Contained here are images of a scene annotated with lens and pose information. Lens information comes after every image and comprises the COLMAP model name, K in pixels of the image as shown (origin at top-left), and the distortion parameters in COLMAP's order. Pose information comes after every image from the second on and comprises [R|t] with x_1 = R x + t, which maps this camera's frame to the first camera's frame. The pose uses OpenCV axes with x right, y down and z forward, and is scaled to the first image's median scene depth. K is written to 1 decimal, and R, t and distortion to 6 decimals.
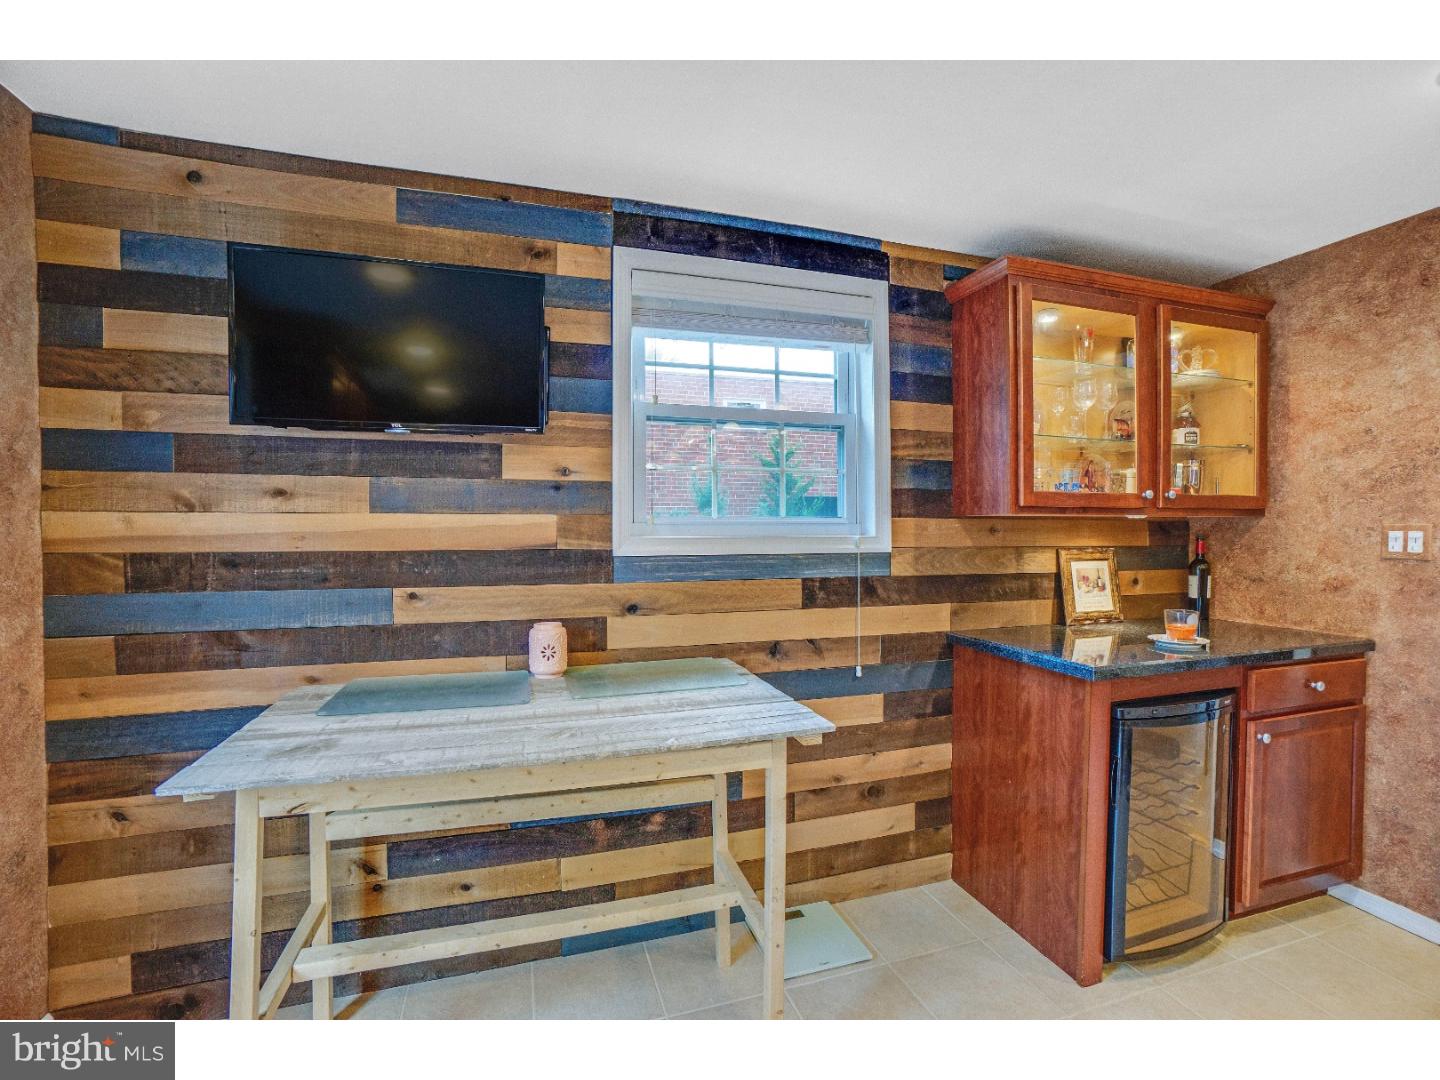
lens RADIAL K [[642.1, 0, 726.3], [0, 642.1, 537.3], [0, 0, 1]] dist [-0.069000, 0.026336]
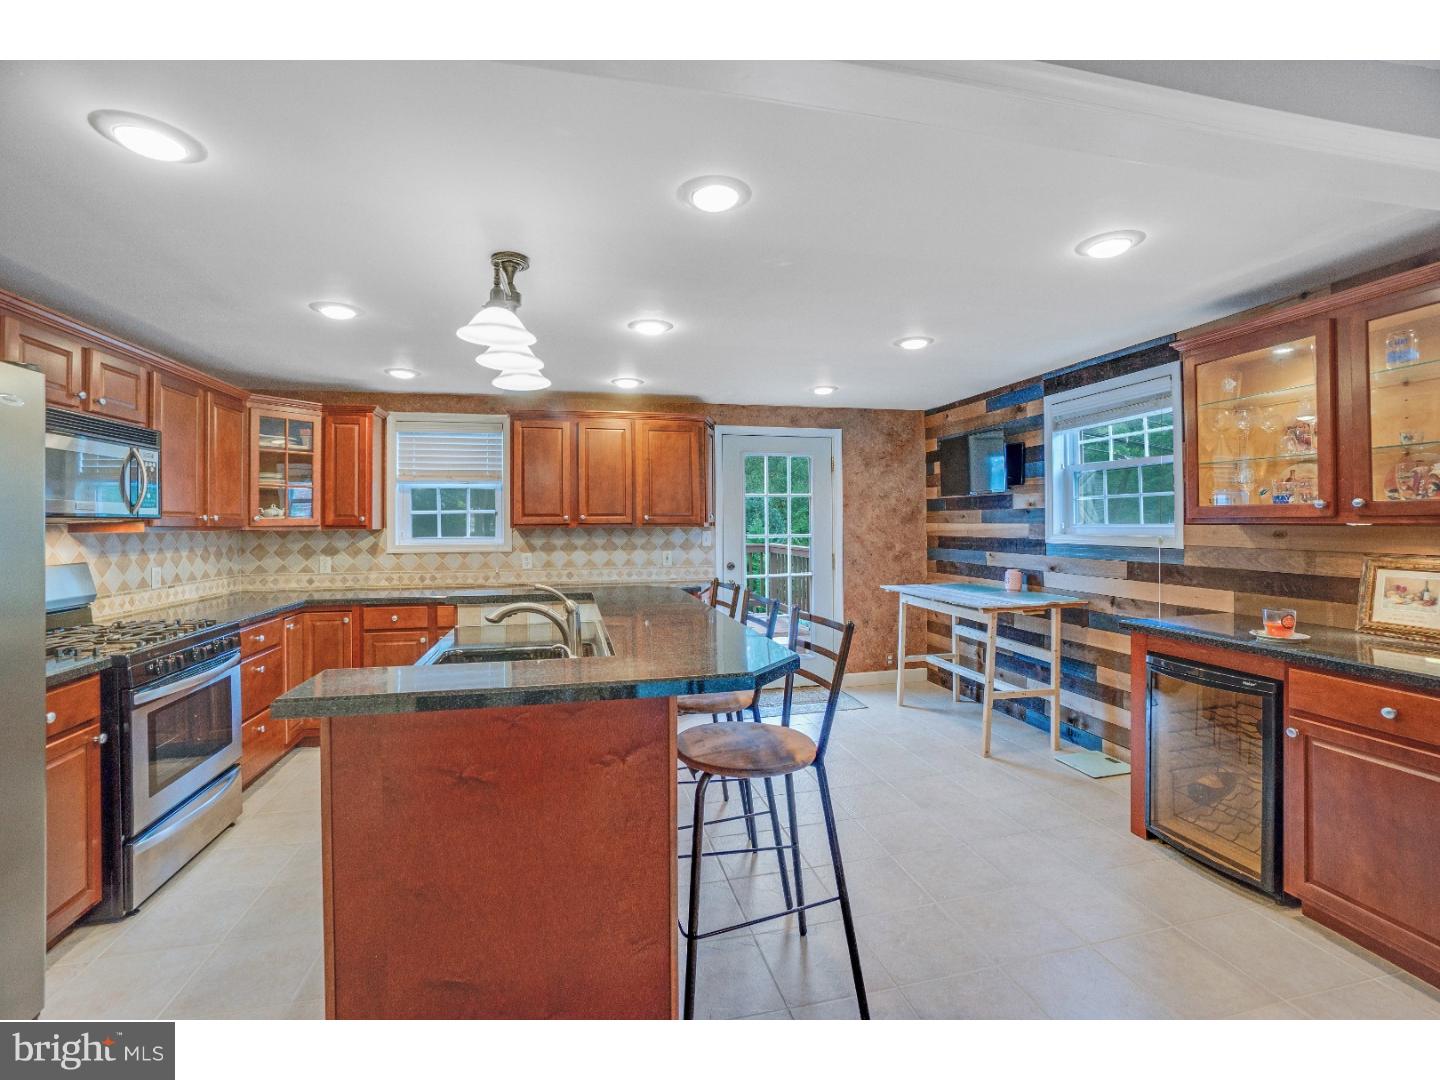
lens RADIAL K [[622.4, 0, 715.1], [0, 622.4, 523.1], [0, 0, 1]] dist [-0.061543, 0.021456]
pose [[-0.086034, 0.002738, -0.996288, 1.952942], [-0.005829, 0.999978, 0.003252, -0.036950], [0.996275, 0.006088, -0.086017, 0.078494]]
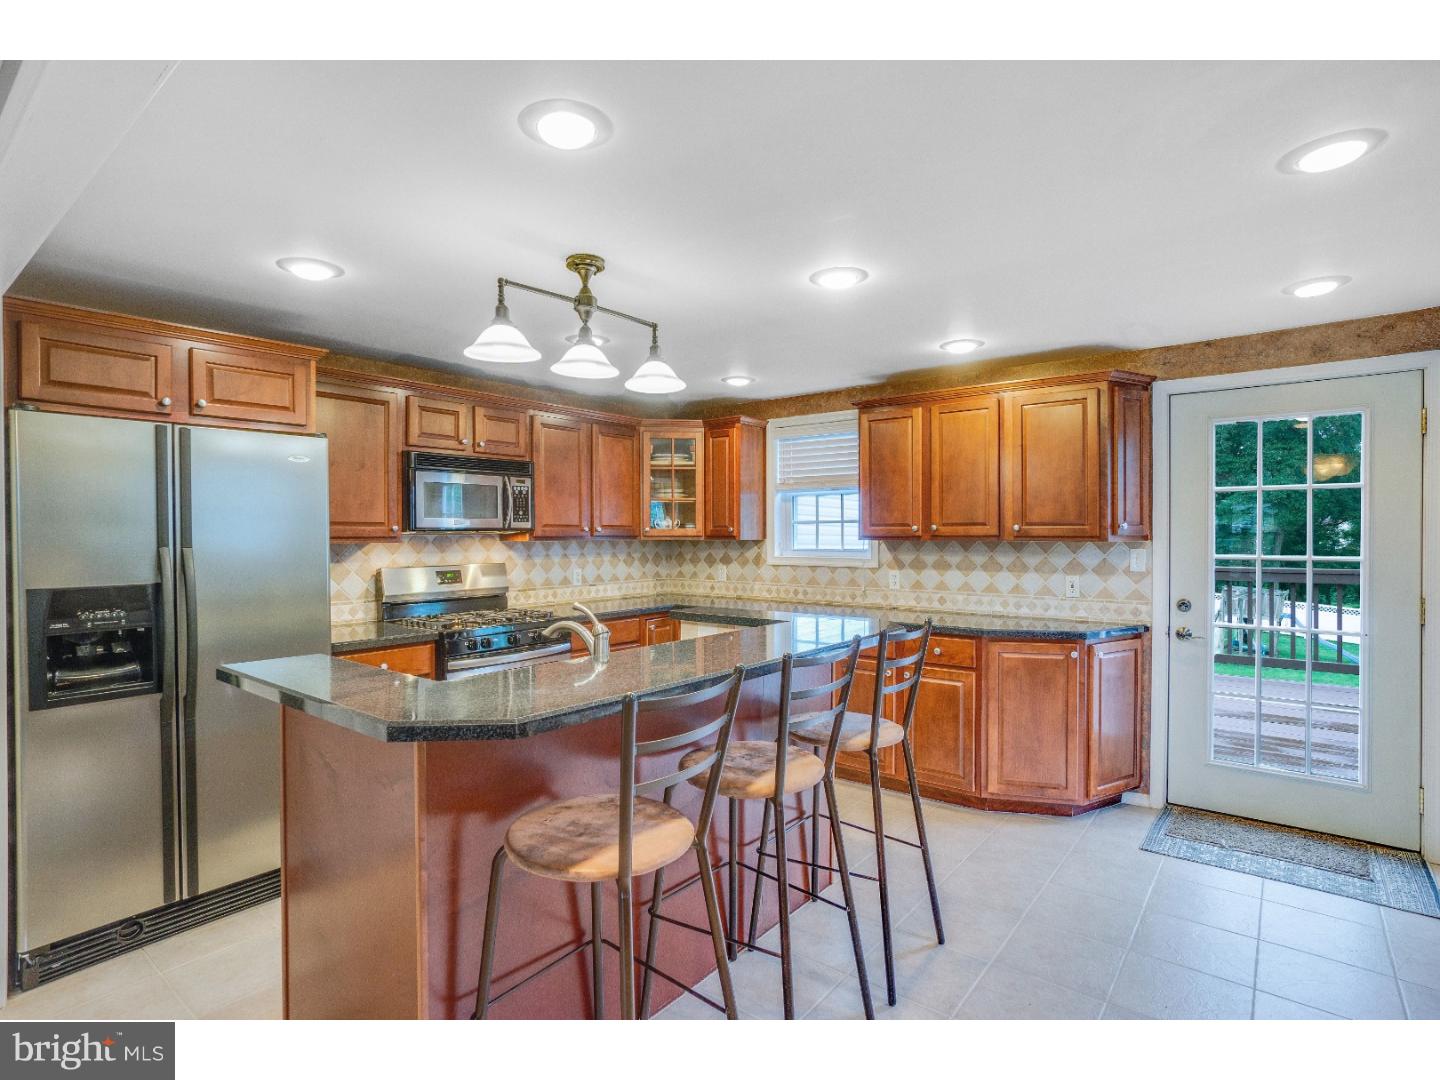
lens RADIAL K [[726.8, 0, 723.9], [0, 726.8, 542.2], [0, 0, 1]] dist [-0.046823, 0.024457]
pose [[-0.827918, 0.011807, -0.560724, 1.388241], [-0.002469, 0.999692, 0.024695, -0.056289], [0.560843, 0.021830, -0.827634, 0.790598]]
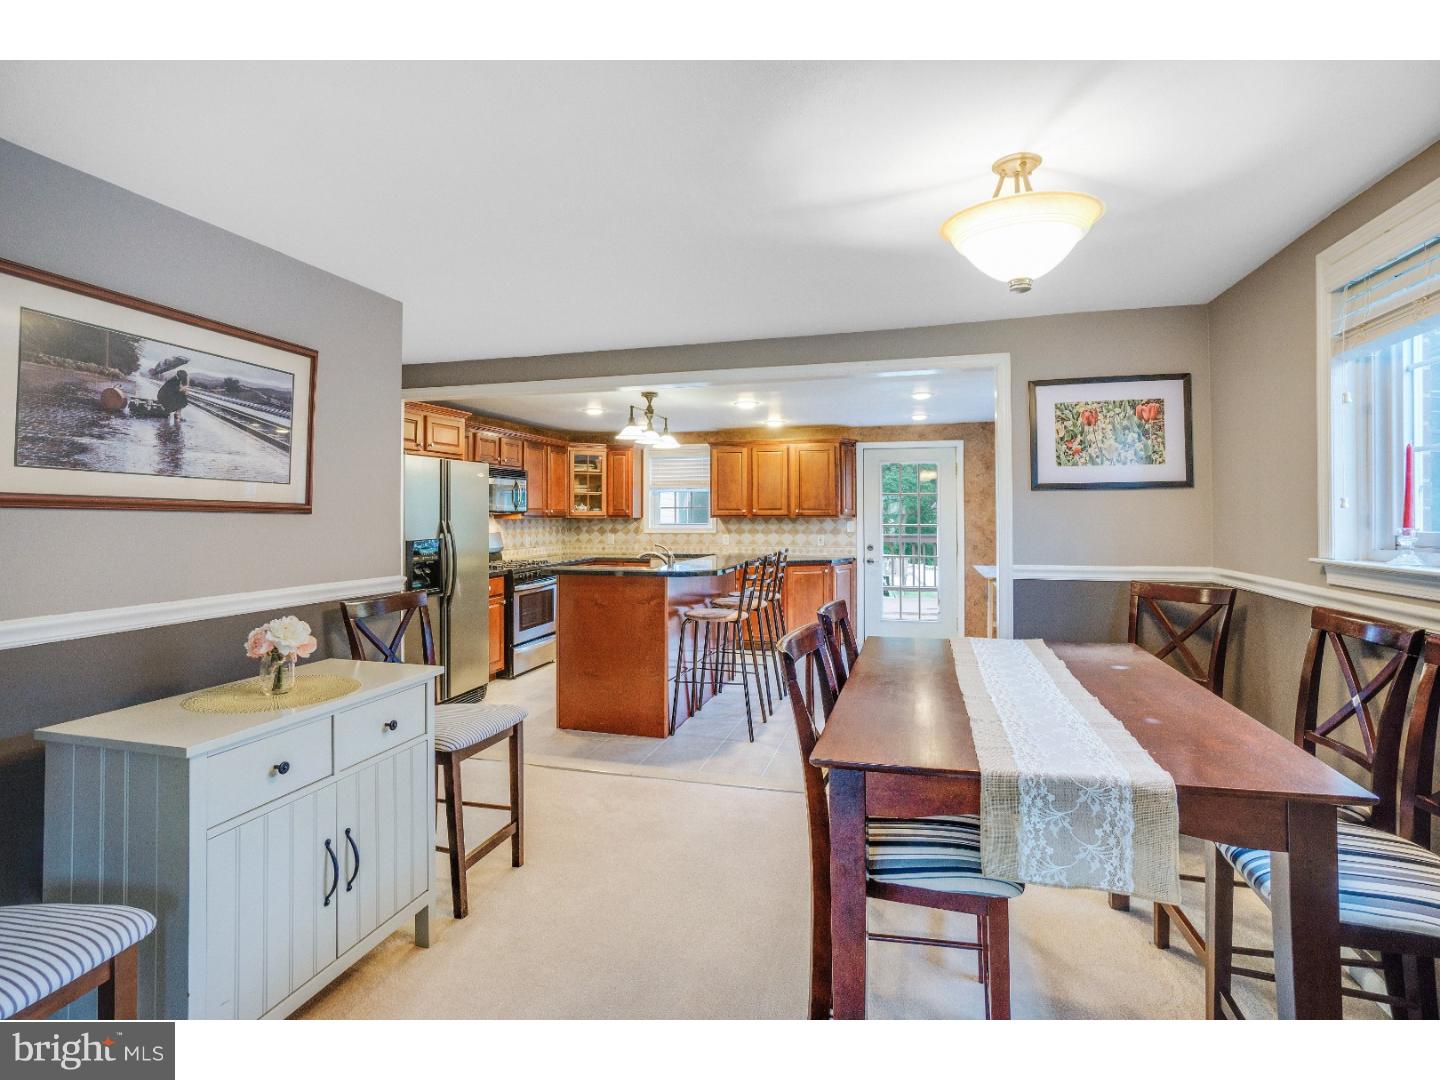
lens RADIAL K [[687.2, 0, 723.3], [0, 687.2, 519.3], [0, 0, 1]] dist [-0.055306, 0.000249]
pose [[-0.551421, 0.013078, -0.834125, 2.941395], [-0.007611, 0.999757, 0.020707, -0.077956], [0.834193, 0.017767, -0.551187, 1.327105]]
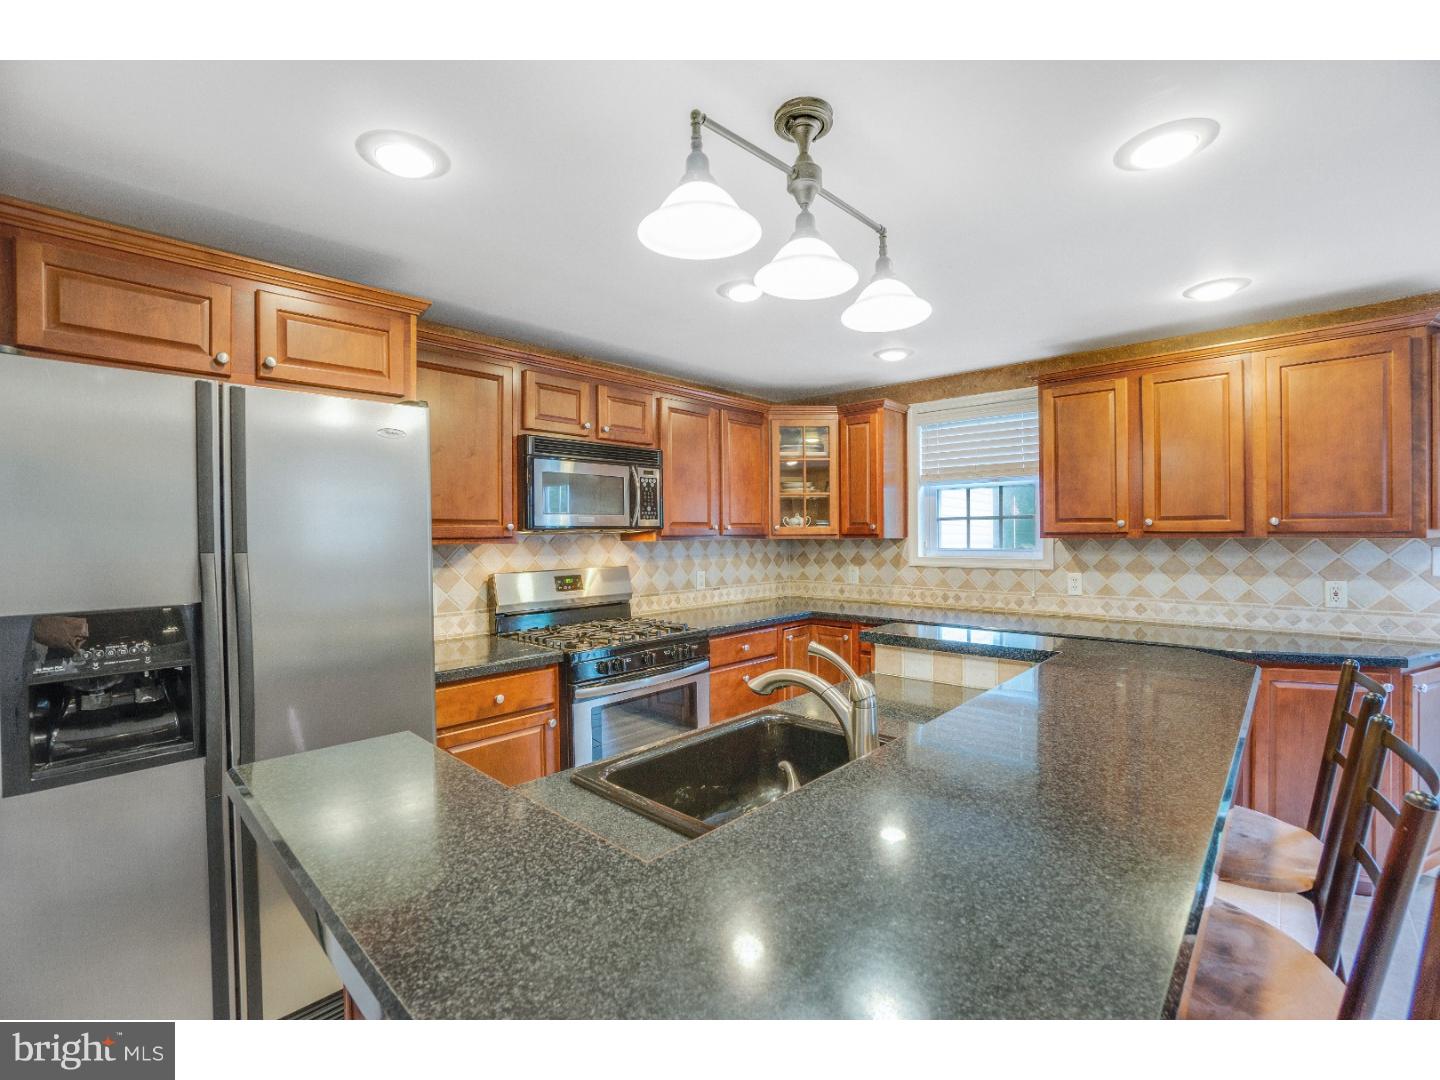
lens RADIAL K [[642.1, 0, 726.3], [0, 642.1, 537.3], [0, 0, 1]] dist [-0.069000, 0.026336]
pose [[-0.872845, 0.013563, -0.487809, 1.311958], [0.004767, 0.999803, 0.019268, -0.045573], [0.487974, 0.014492, -0.872738, 0.202554]]
